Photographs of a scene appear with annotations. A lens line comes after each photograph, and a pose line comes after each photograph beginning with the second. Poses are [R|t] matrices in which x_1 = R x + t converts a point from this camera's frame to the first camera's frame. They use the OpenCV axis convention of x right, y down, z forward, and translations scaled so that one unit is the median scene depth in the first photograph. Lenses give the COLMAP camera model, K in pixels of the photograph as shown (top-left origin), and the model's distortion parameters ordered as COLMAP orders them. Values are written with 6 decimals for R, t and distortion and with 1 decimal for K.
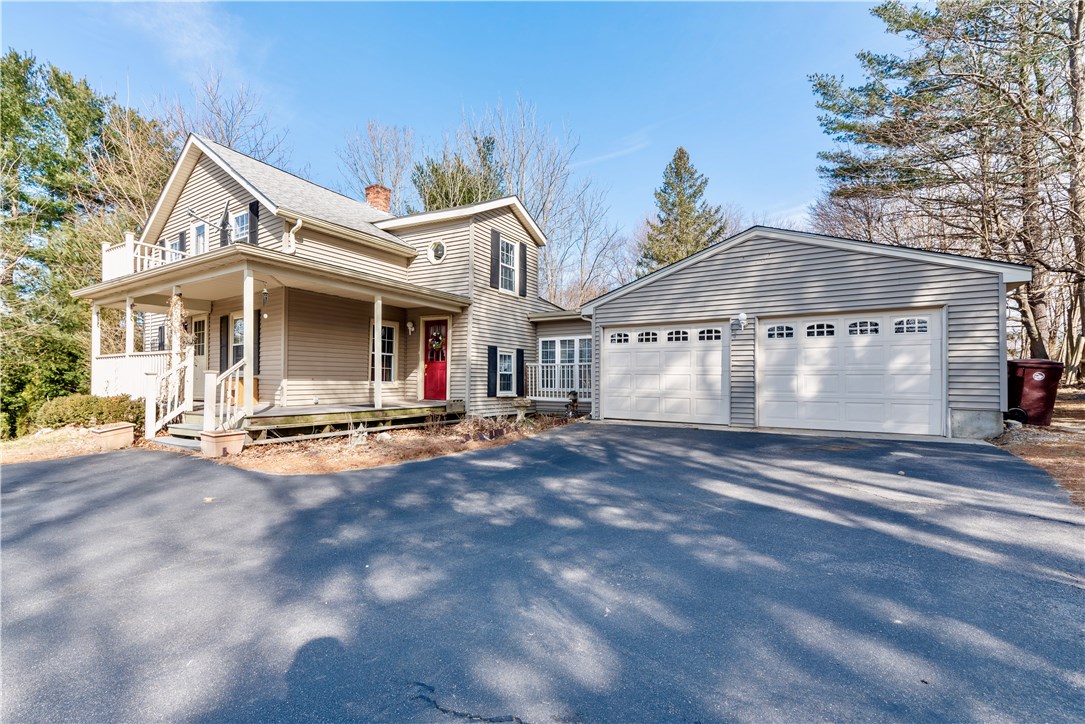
lens RADIAL K [[468.4, 0, 535.7], [0, 468.4, 364.1], [0, 0, 1]] dist [0.002886, -0.000455]
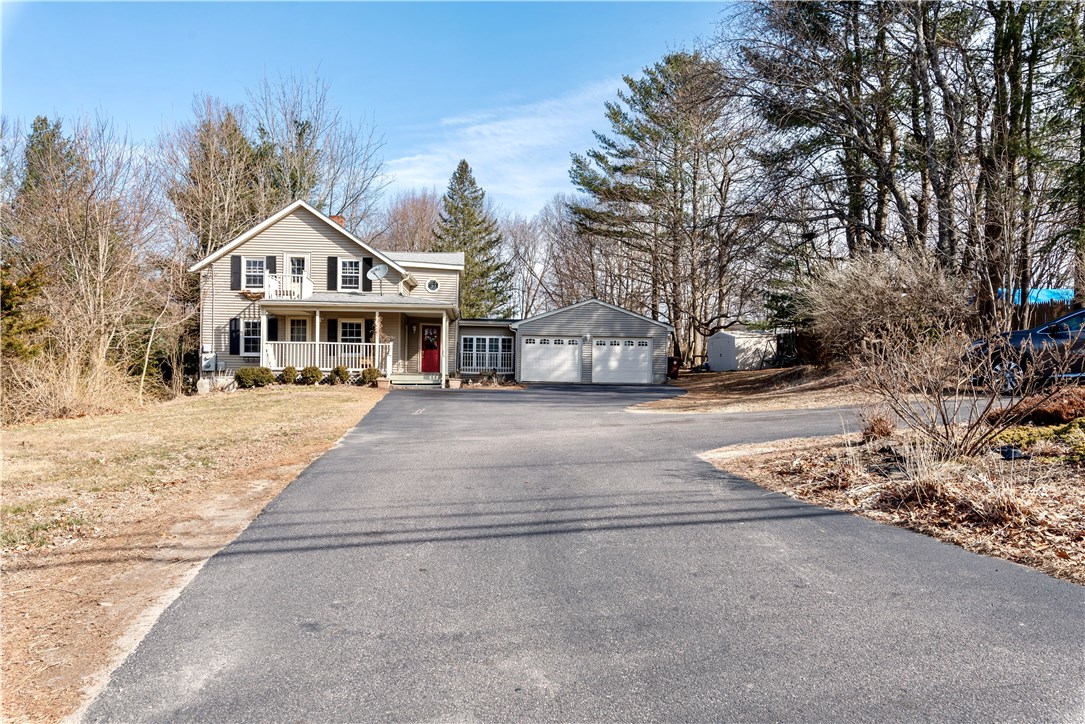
lens RADIAL K [[753.0, 0, 543.6], [0, 753.0, 364.2], [0, 0, 1]] dist [0.004607, 0.000427]
pose [[0.799826, 0.014970, 0.600045, -1.758278], [-0.031013, 0.999384, 0.016405, -0.011910], [-0.599430, -0.031730, 0.799798, -1.656607]]
